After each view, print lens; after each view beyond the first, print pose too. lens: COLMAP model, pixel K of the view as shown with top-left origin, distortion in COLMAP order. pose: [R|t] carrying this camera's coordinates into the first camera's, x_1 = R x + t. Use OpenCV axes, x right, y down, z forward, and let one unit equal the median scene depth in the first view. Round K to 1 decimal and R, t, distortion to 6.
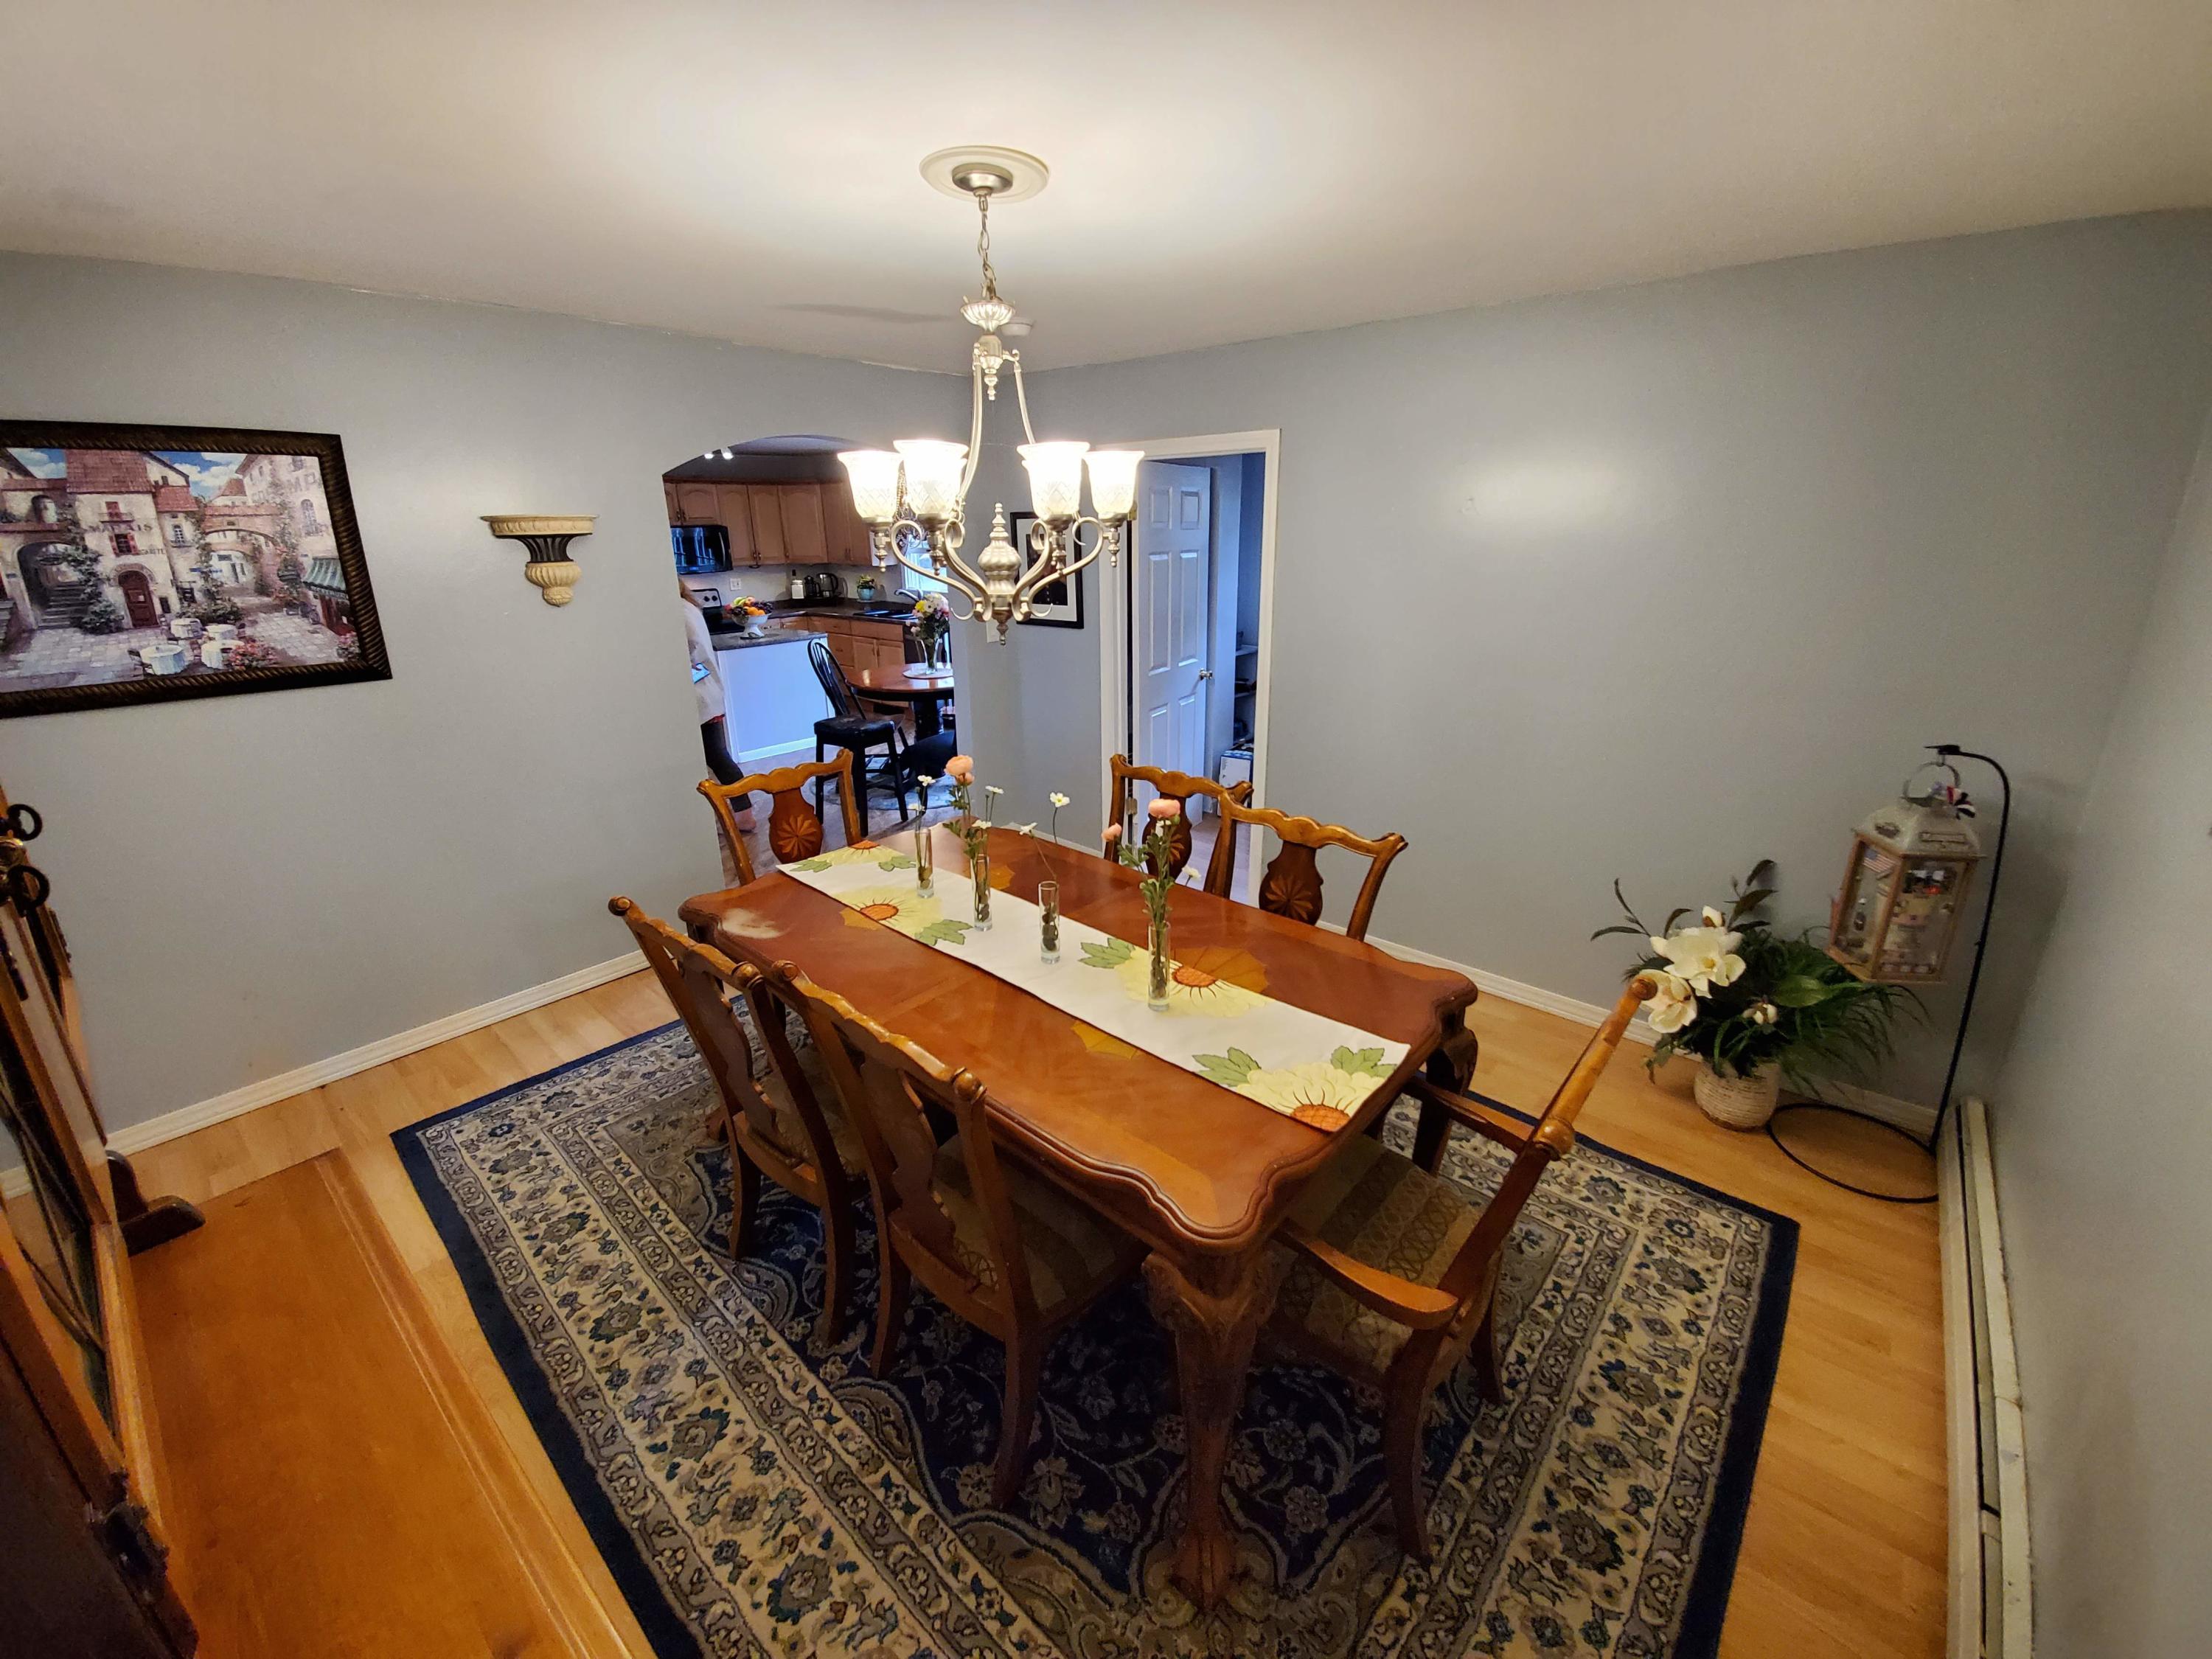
lens RADIAL K [[875.9, 0, 1108.8], [0, 875.9, 800.7], [0, 0, 1]] dist [0.013033, -0.017619]
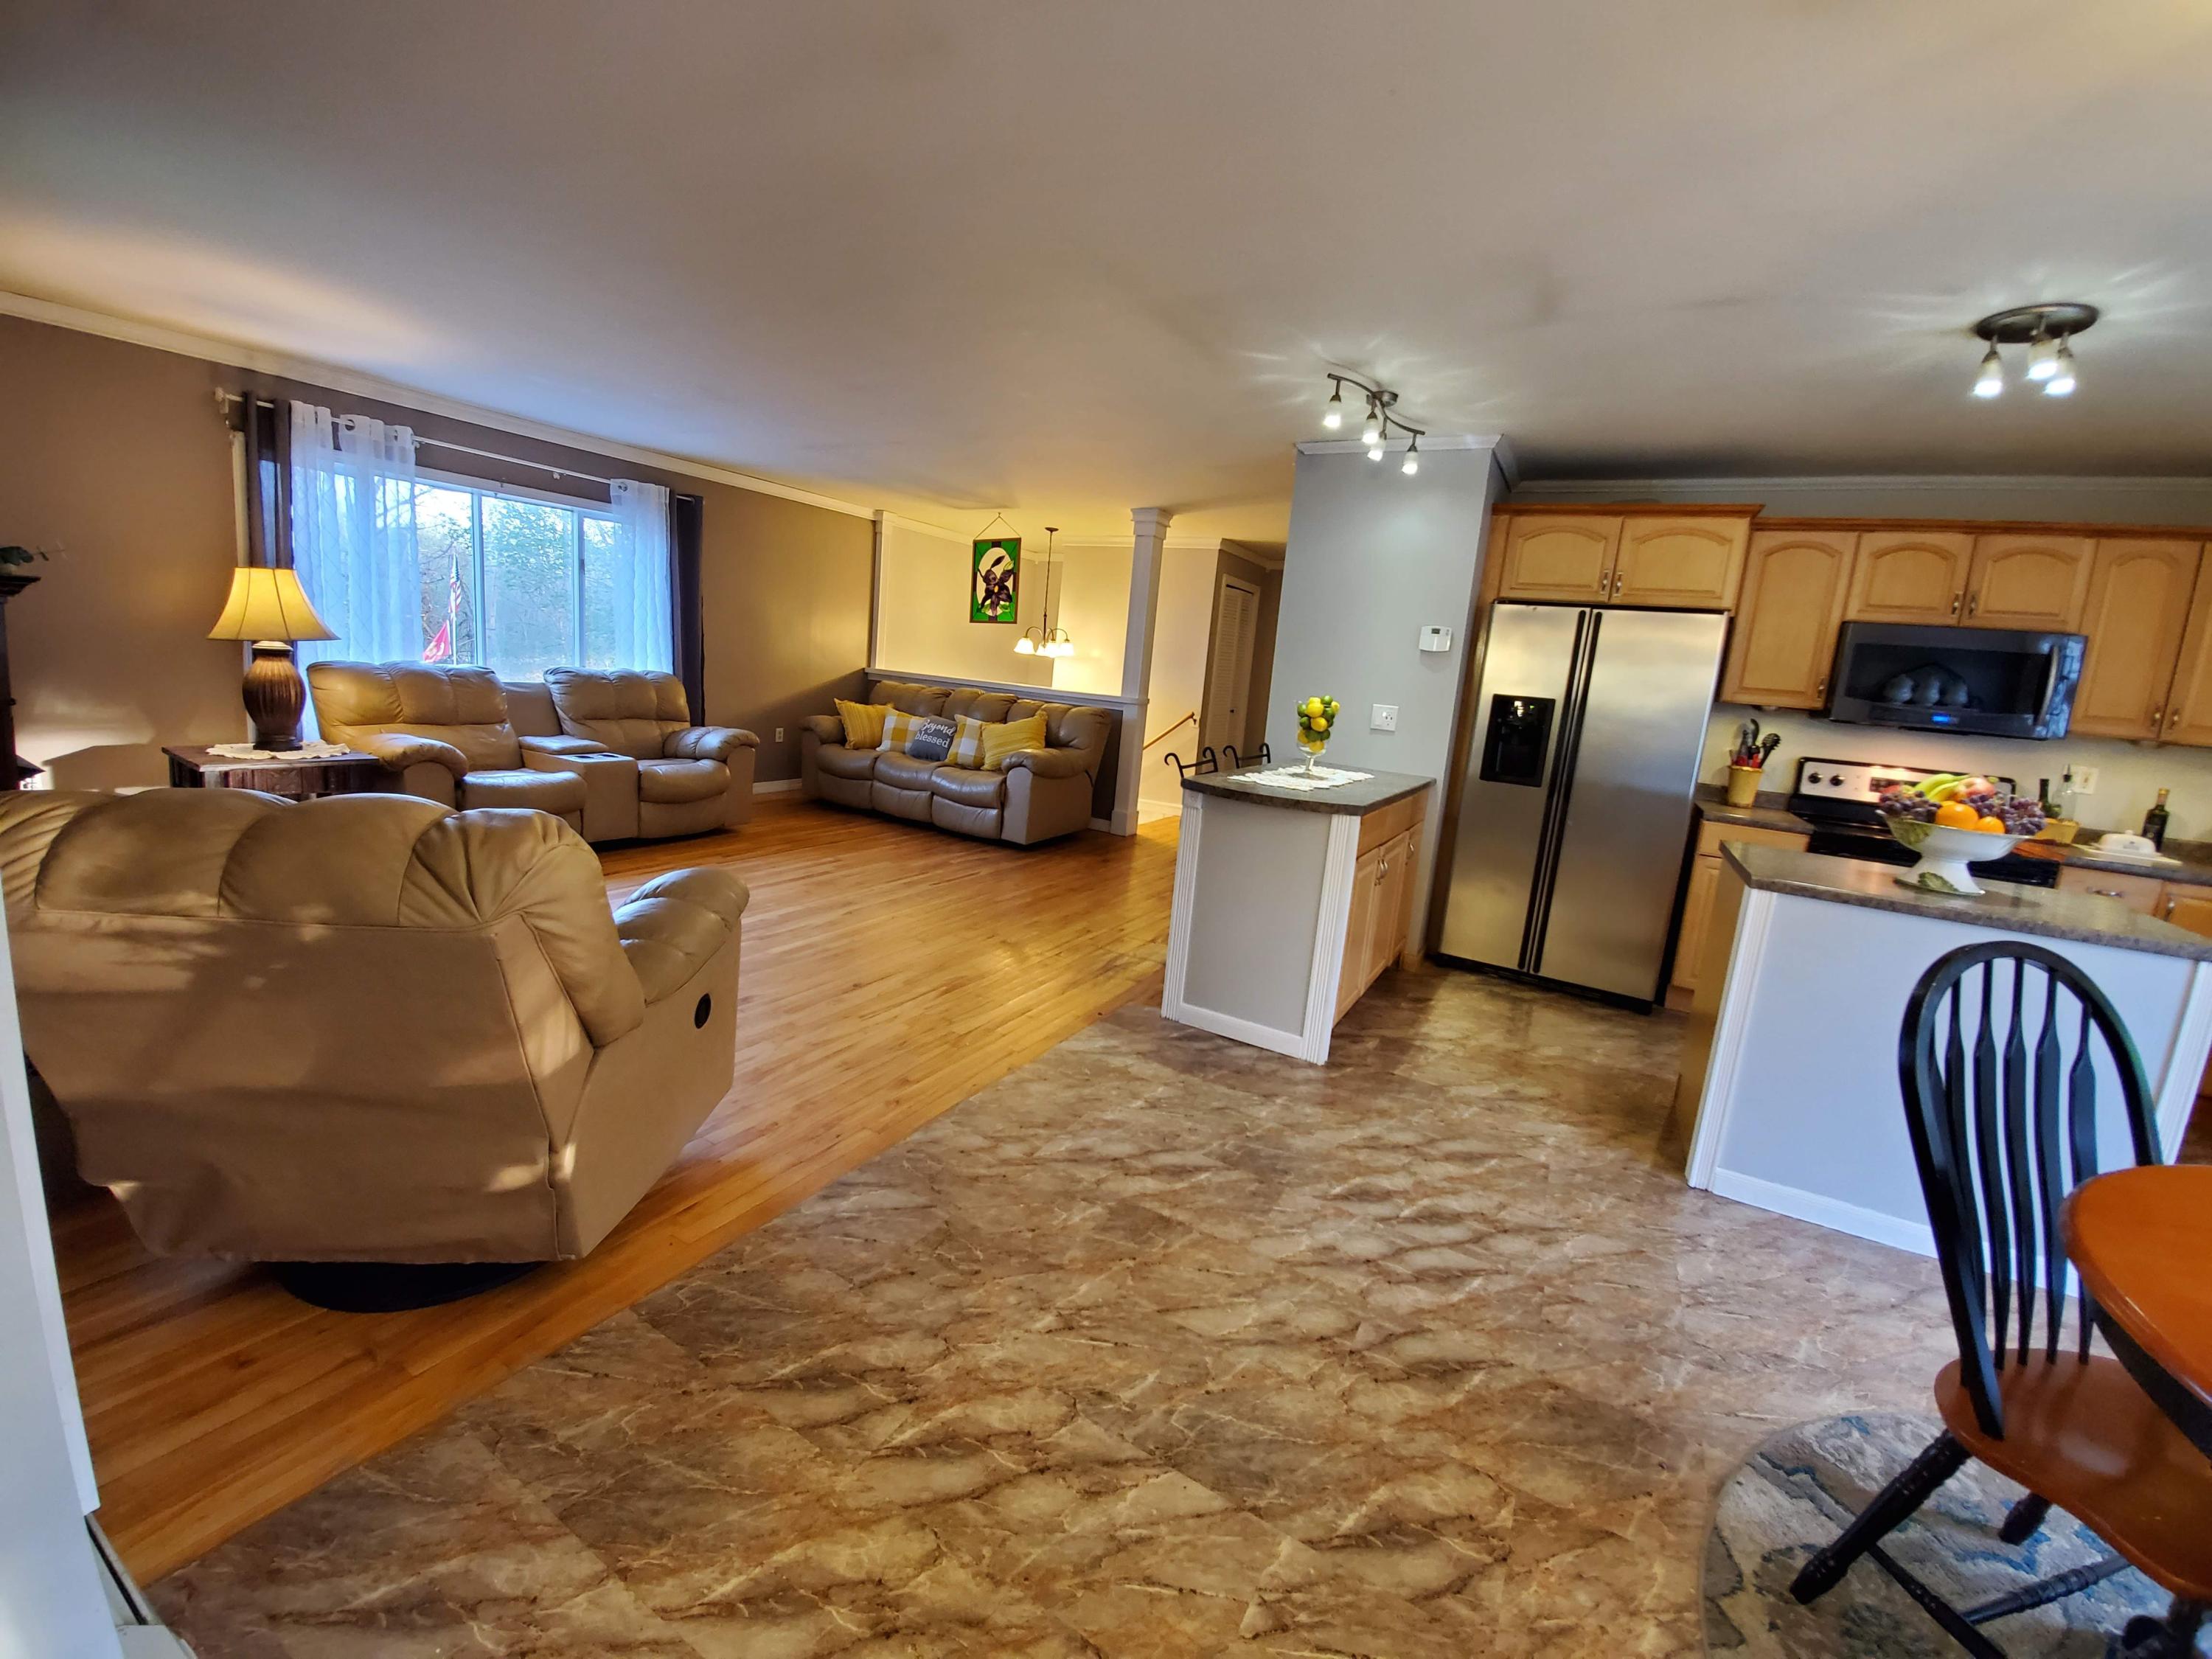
lens RADIAL K [[875.9, 0, 1108.8], [0, 875.9, 800.7], [0, 0, 1]] dist [0.013033, -0.017619]
pose [[0.192099, 0.179426, -0.964834, -0.202671], [-0.381042, 0.919648, 0.095157, -0.175883], [0.904381, 0.349363, 0.245032, 0.847045]]
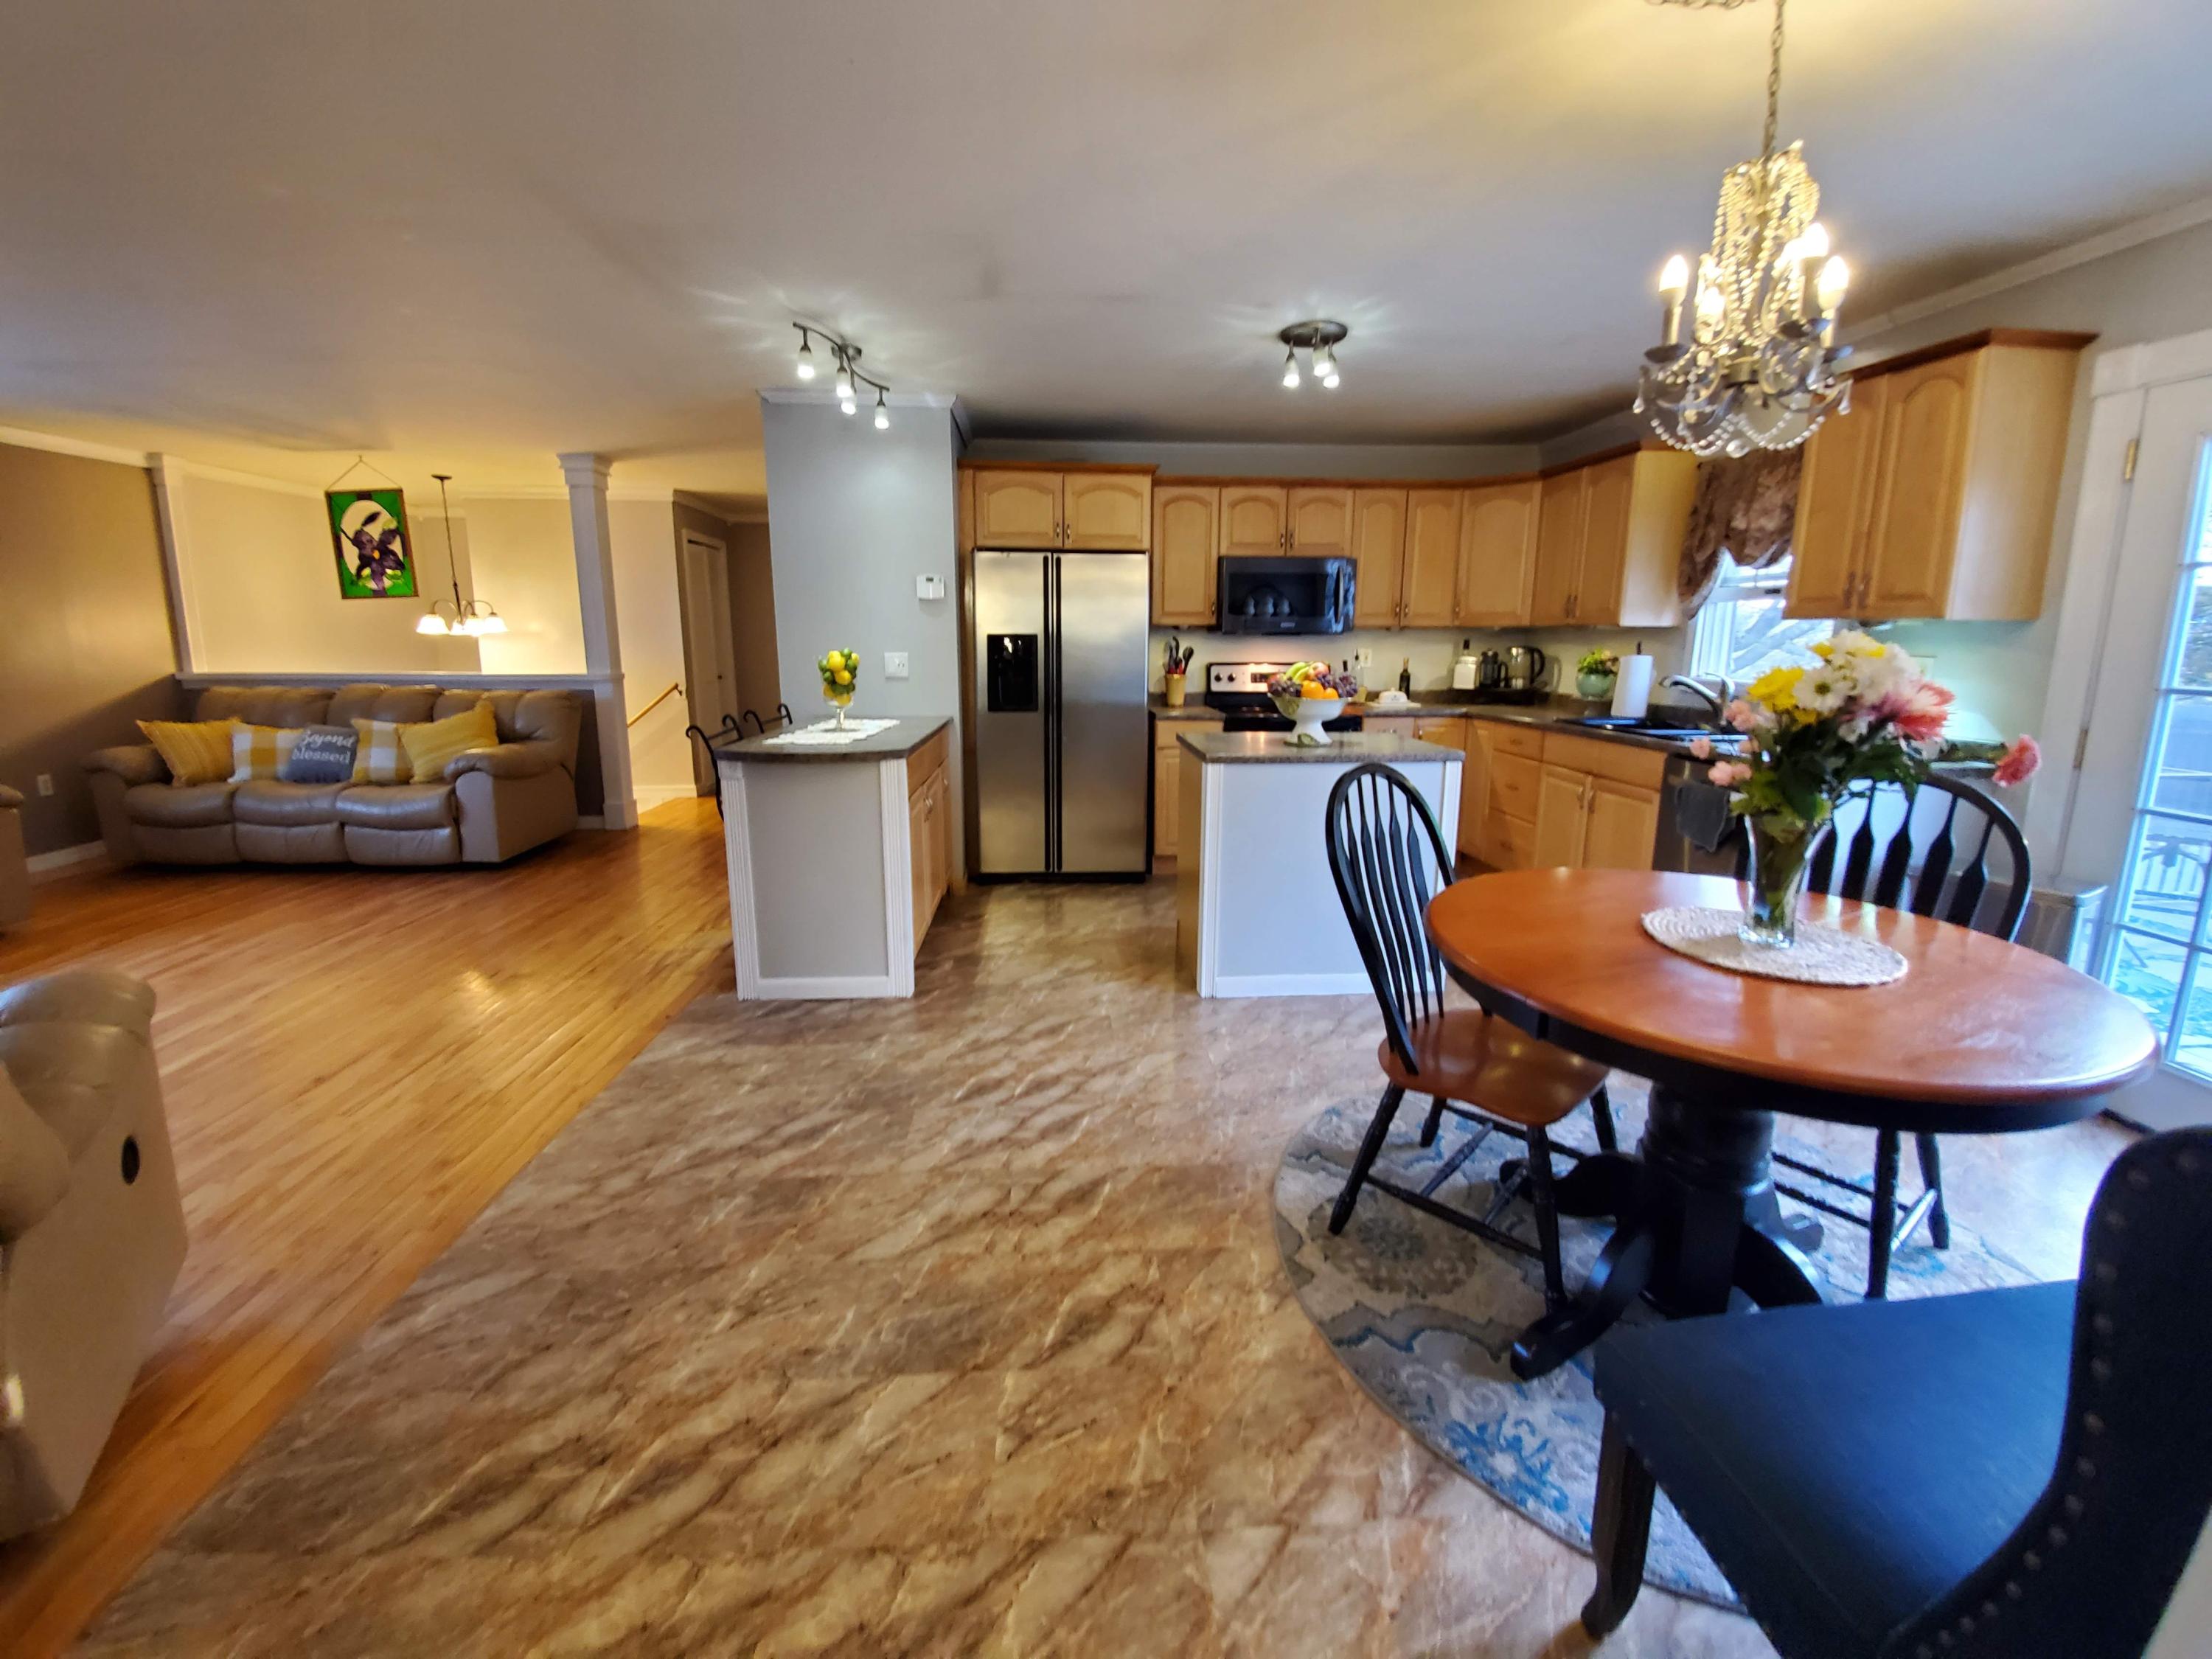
lens RADIAL K [[875.9, 0, 1108.8], [0, 875.9, 800.7], [0, 0, 1]] dist [0.013033, -0.017619]
pose [[0.705589, 0.139066, -0.694842, -0.197597], [-0.223912, 0.974070, -0.032424, -0.159428], [0.672315, 0.178462, 0.718431, 0.806268]]
